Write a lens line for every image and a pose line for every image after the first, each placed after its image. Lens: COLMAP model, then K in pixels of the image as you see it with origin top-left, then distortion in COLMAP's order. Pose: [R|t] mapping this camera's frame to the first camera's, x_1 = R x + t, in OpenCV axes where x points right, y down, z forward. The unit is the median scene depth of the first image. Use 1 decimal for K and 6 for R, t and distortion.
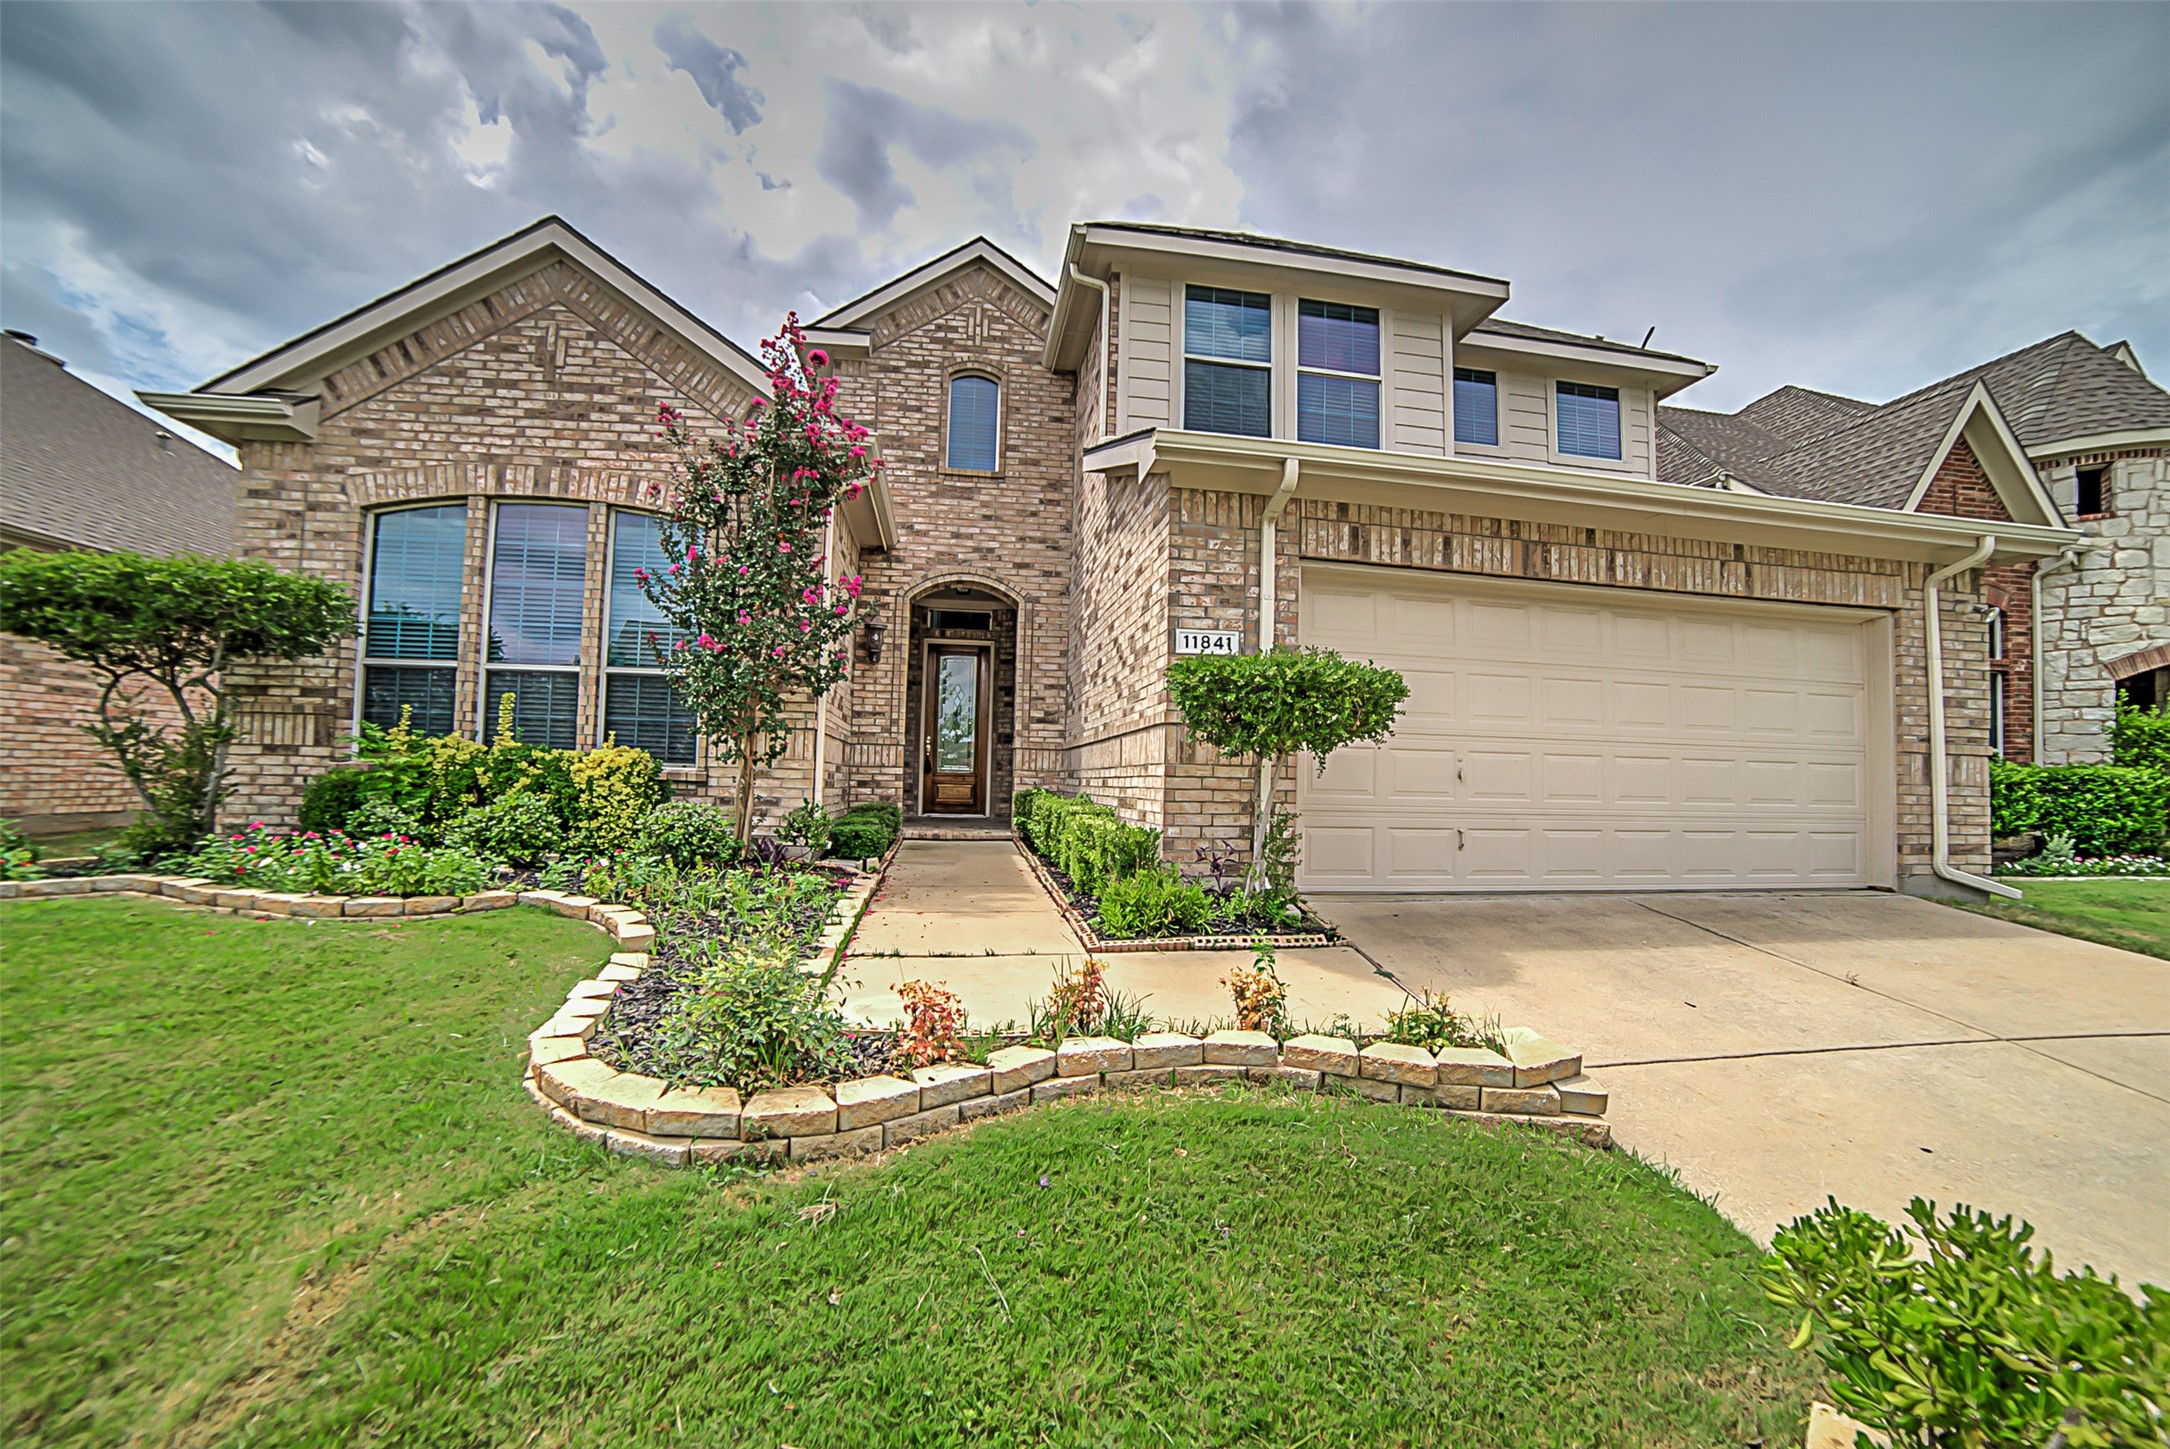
lens RADIAL K [[913.8, 0, 1105.9], [0, 913.8, 722.3], [0, 0, 1]] dist [-0.058811, 0.003076]
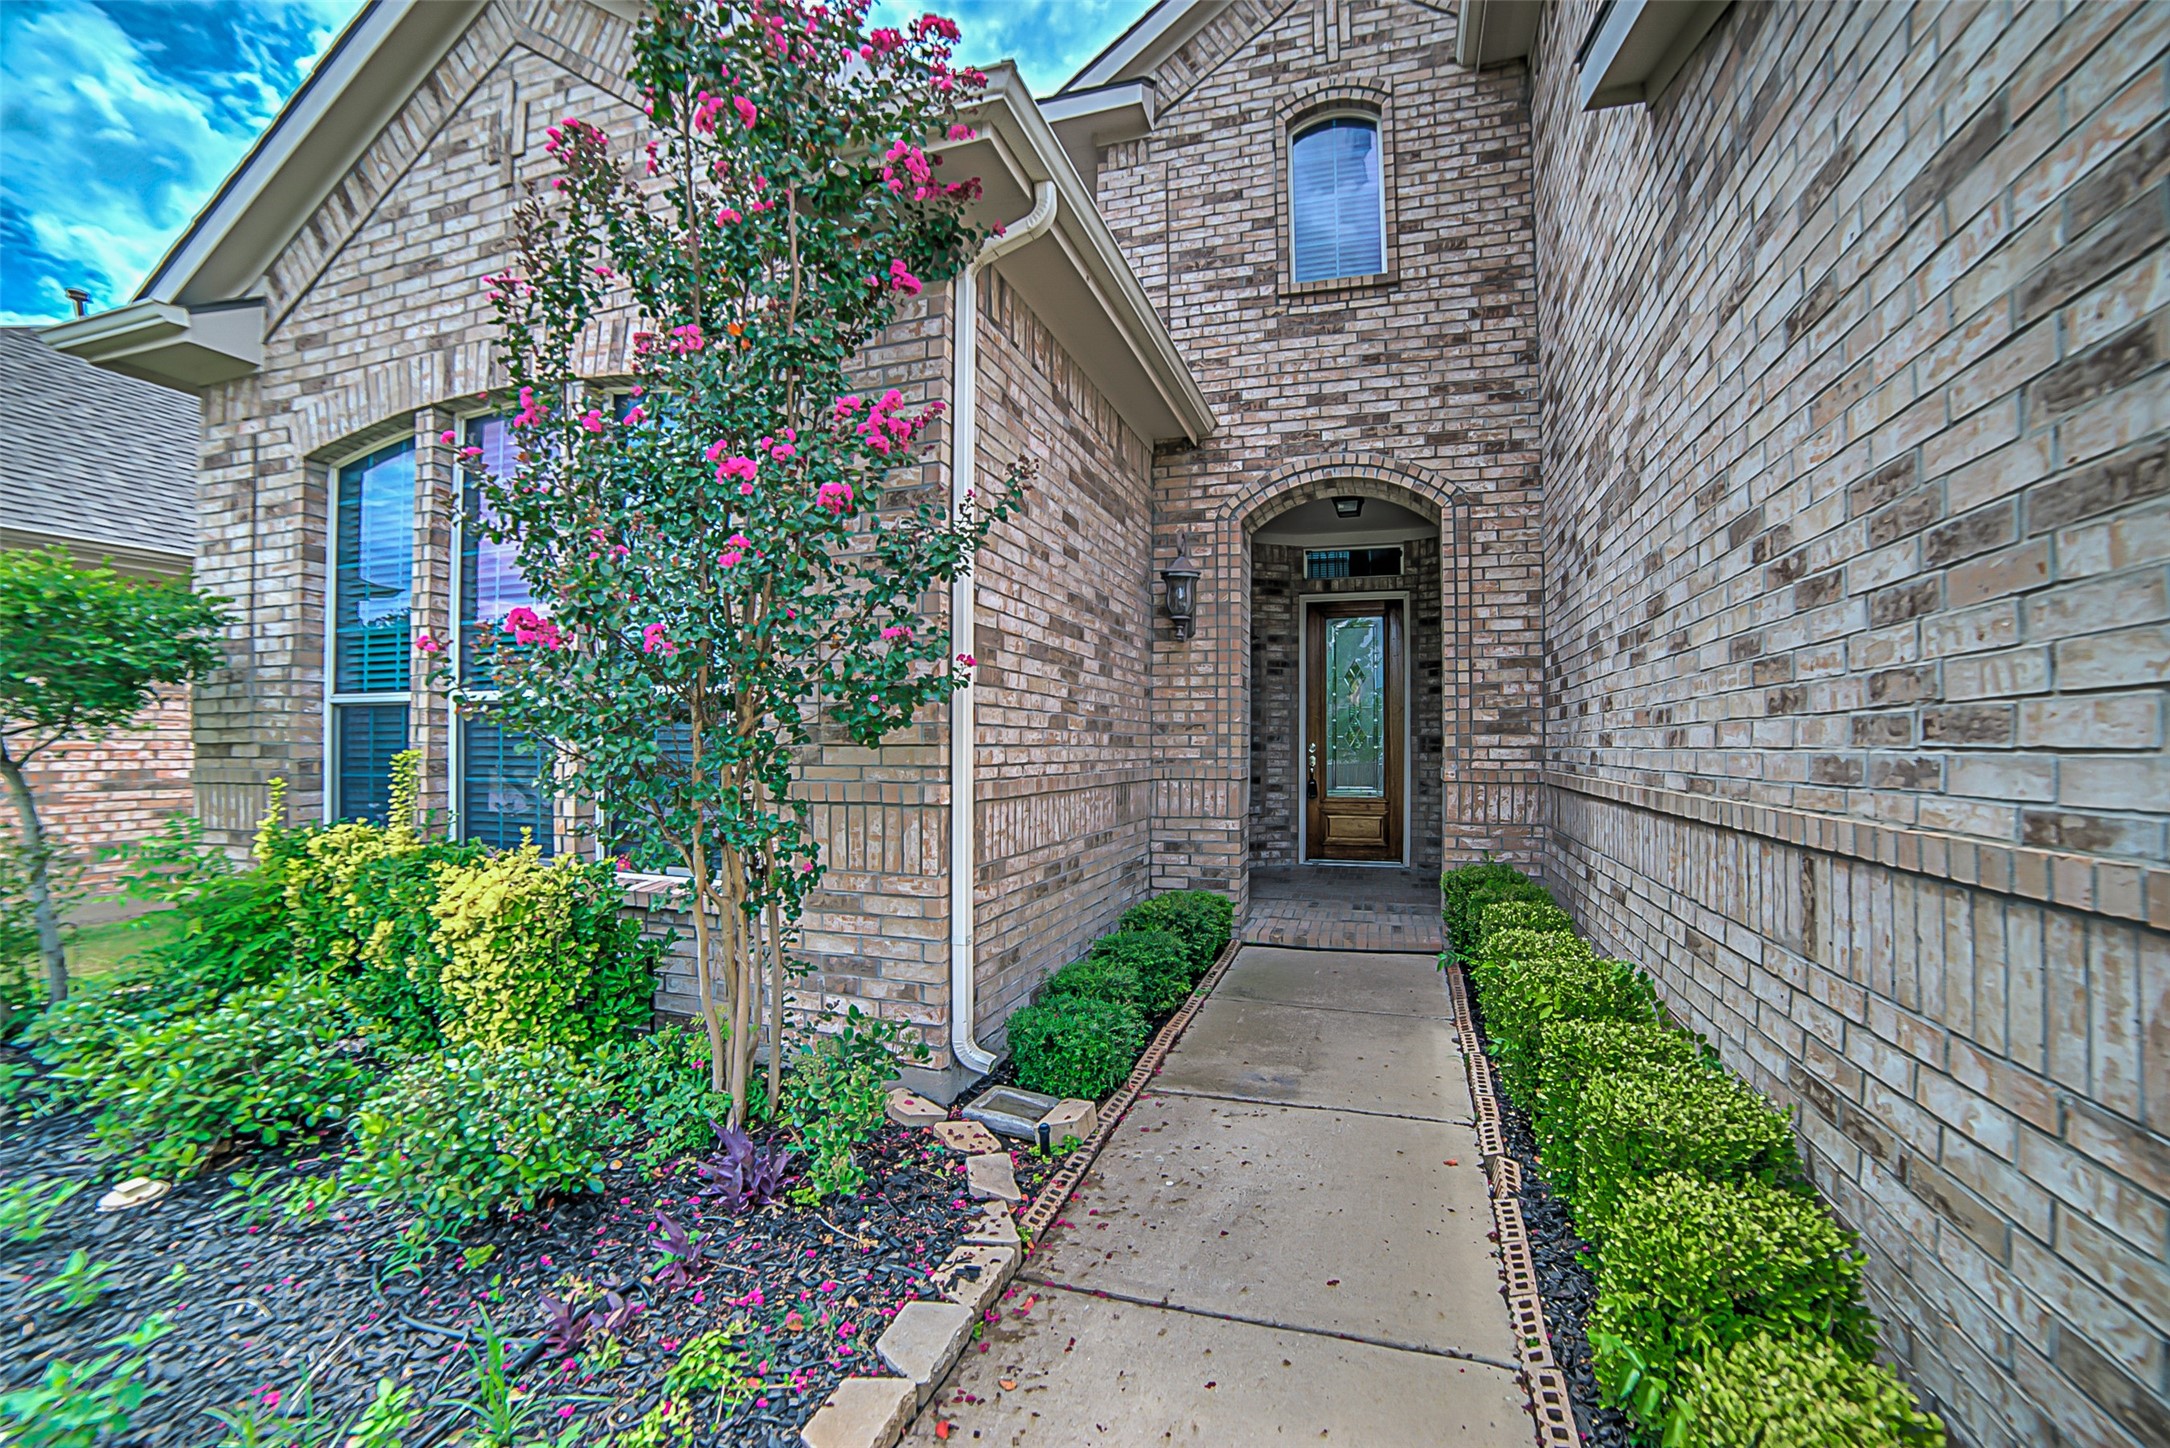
lens RADIAL K [[913.8, 0, 1102.6], [0, 913.8, 713.3], [0, 0, 1]] dist [-0.058811, 0.003076]
pose [[0.889956, -0.036037, -0.454620, -0.035904], [0.046396, 0.998855, 0.011646, -0.026162], [0.453679, -0.031457, 0.890610, 0.440411]]
